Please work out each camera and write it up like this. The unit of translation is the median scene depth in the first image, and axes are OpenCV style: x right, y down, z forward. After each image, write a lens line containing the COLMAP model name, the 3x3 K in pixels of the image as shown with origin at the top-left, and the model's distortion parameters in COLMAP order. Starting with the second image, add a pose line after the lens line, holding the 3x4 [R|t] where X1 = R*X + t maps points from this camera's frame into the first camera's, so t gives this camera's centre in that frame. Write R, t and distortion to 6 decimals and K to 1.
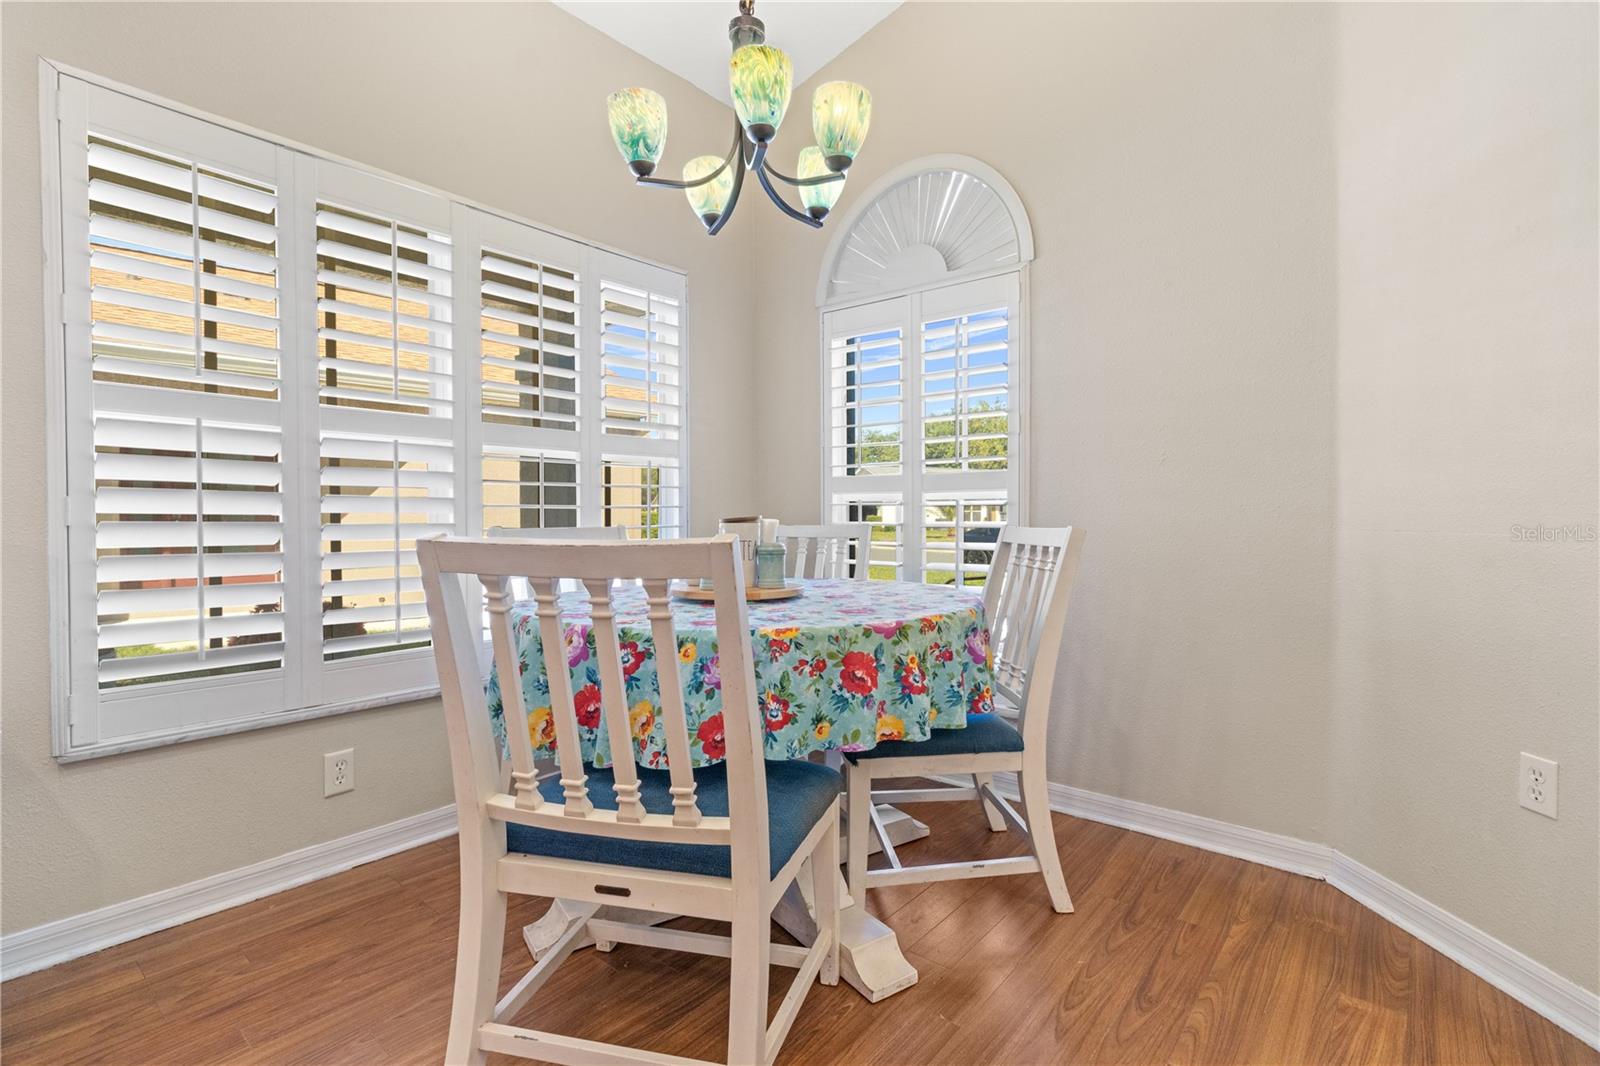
lens RADIAL K [[746.2, 0, 804.3], [0, 746.2, 534.0], [0, 0, 1]] dist [0.006032, -0.000528]
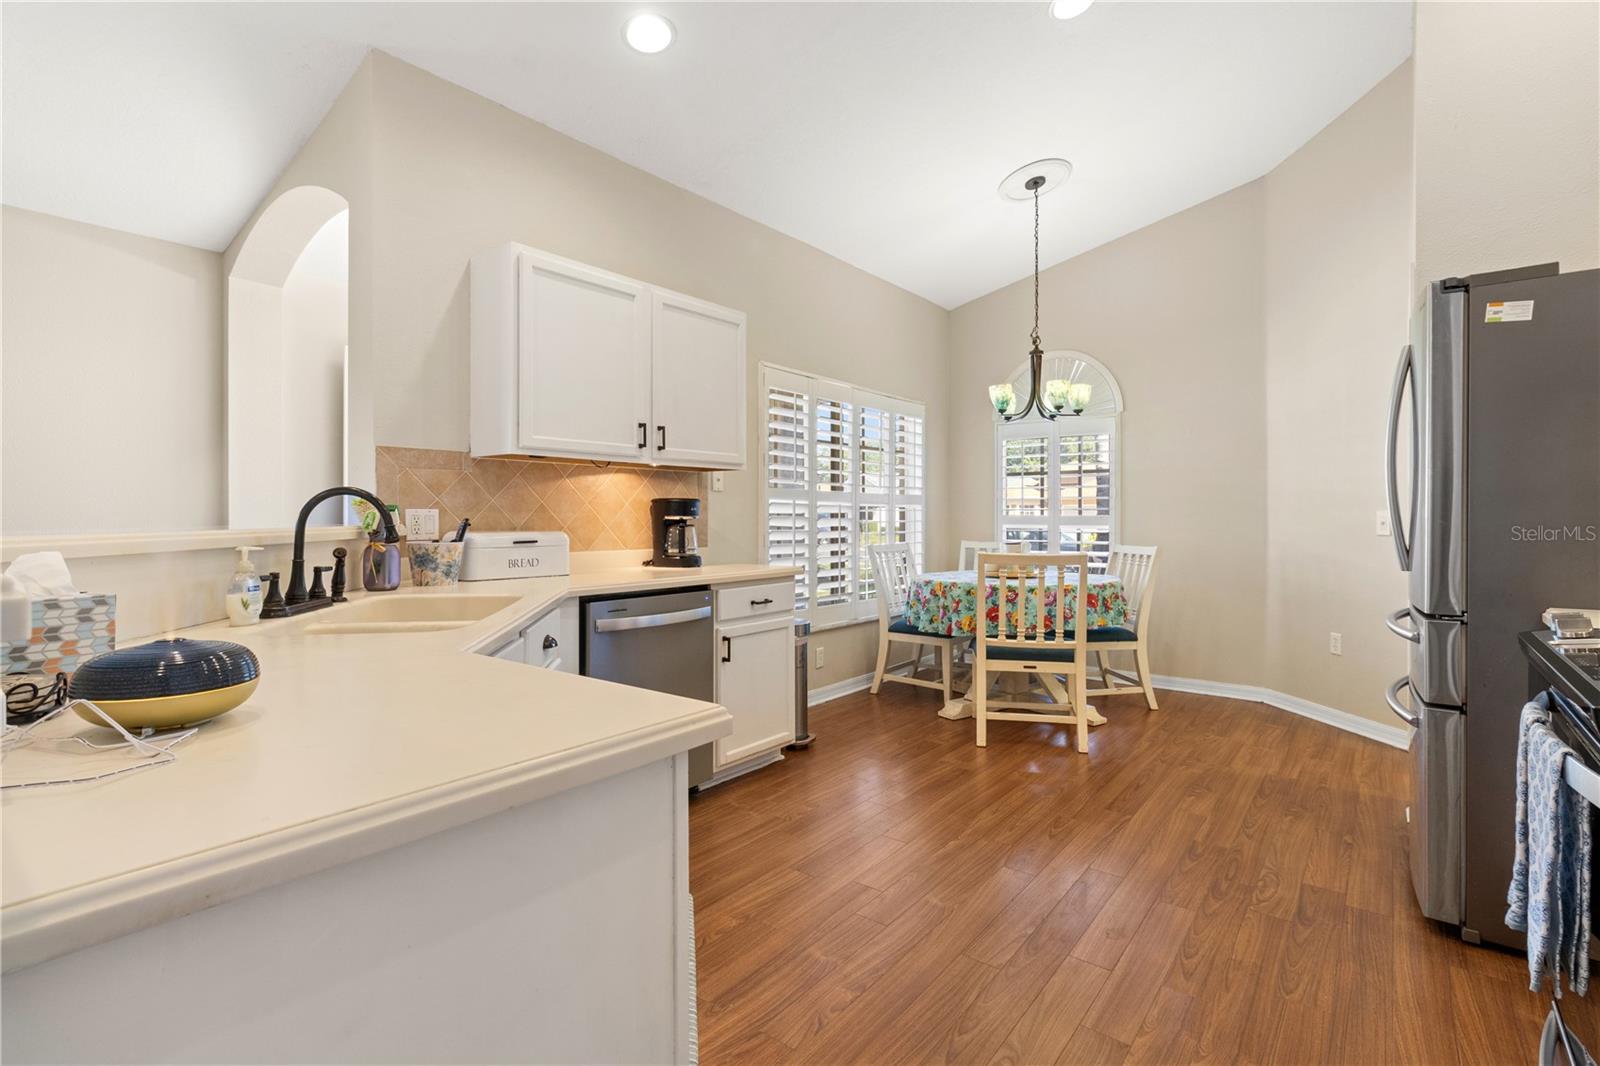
lens RADIAL K [[746.2, 0, 808.8], [0, 746.2, 523.3], [0, 0, 1]] dist [0.006032, -0.000528]
pose [[0.999433, 0.003129, 0.033522, -0.829375], [-0.002539, 0.999841, -0.017643, -0.039186], [-0.033571, 0.017548, 0.999282, -1.342297]]
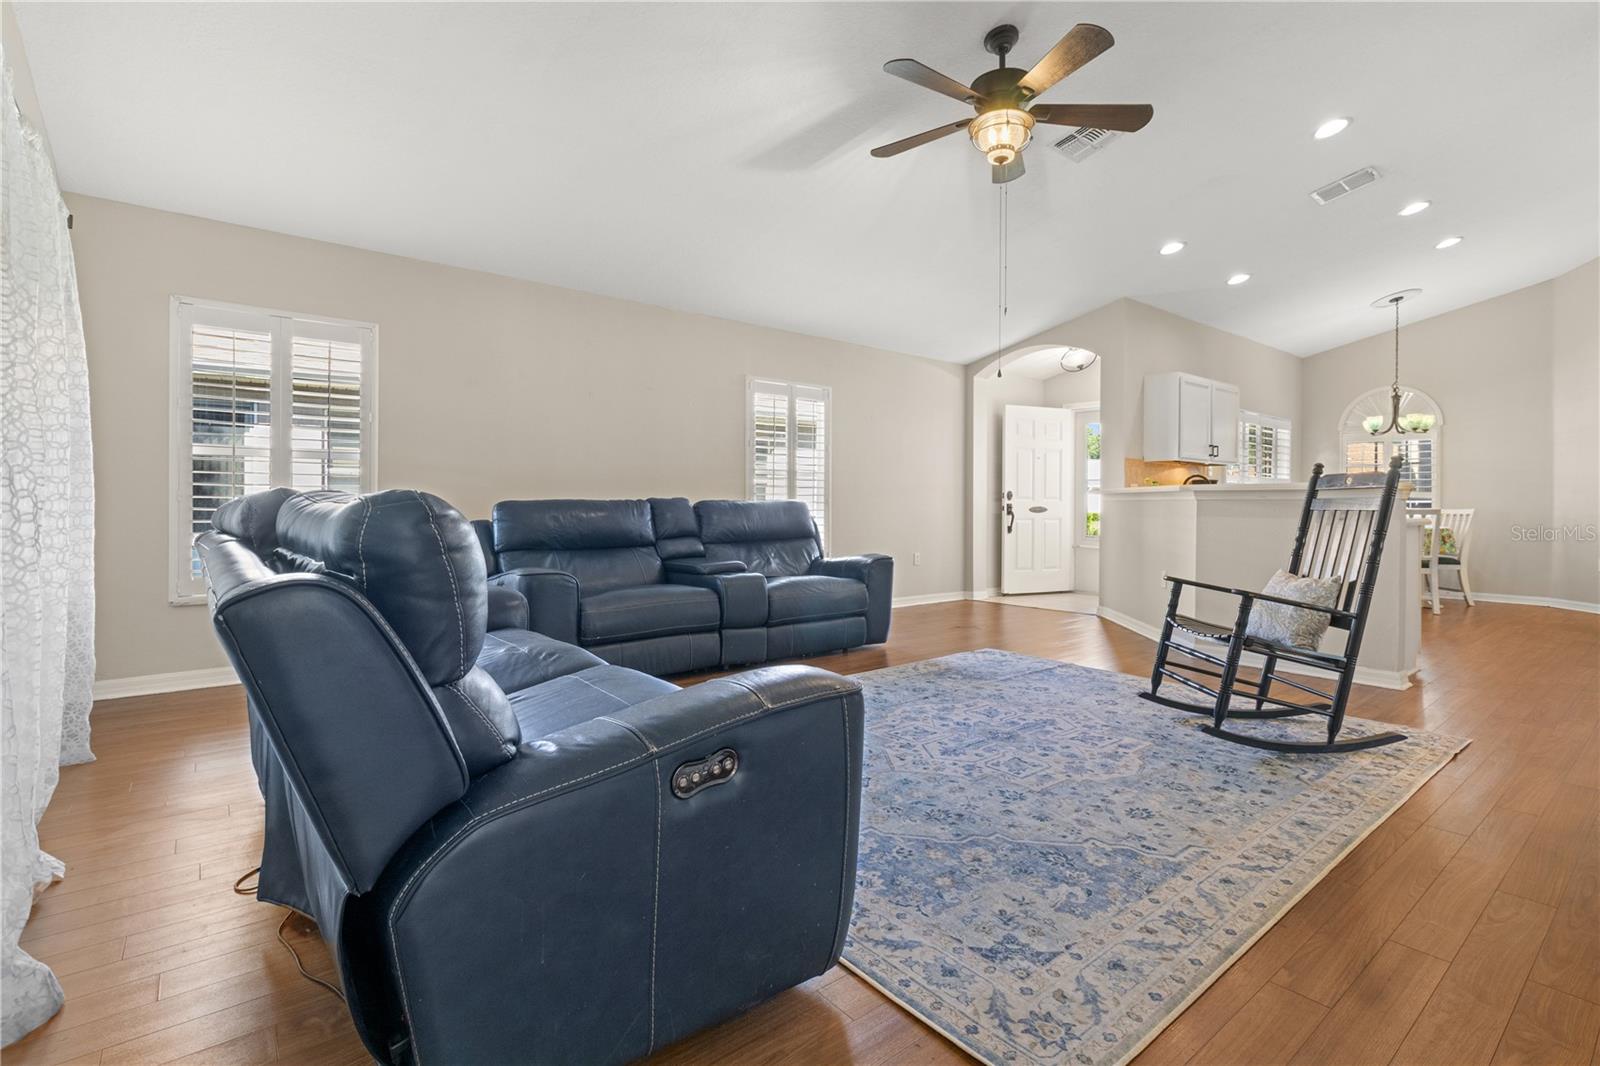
lens RADIAL K [[746.2, 0, 807.9], [0, 746.2, 502.7], [0, 0, 1]] dist [0.006032, -0.000528]
pose [[0.982406, 0.009187, -0.186532, -2.374214], [-0.014058, 0.999593, -0.024807, 0.106137], [0.186228, 0.026993, 0.982136, -3.568831]]
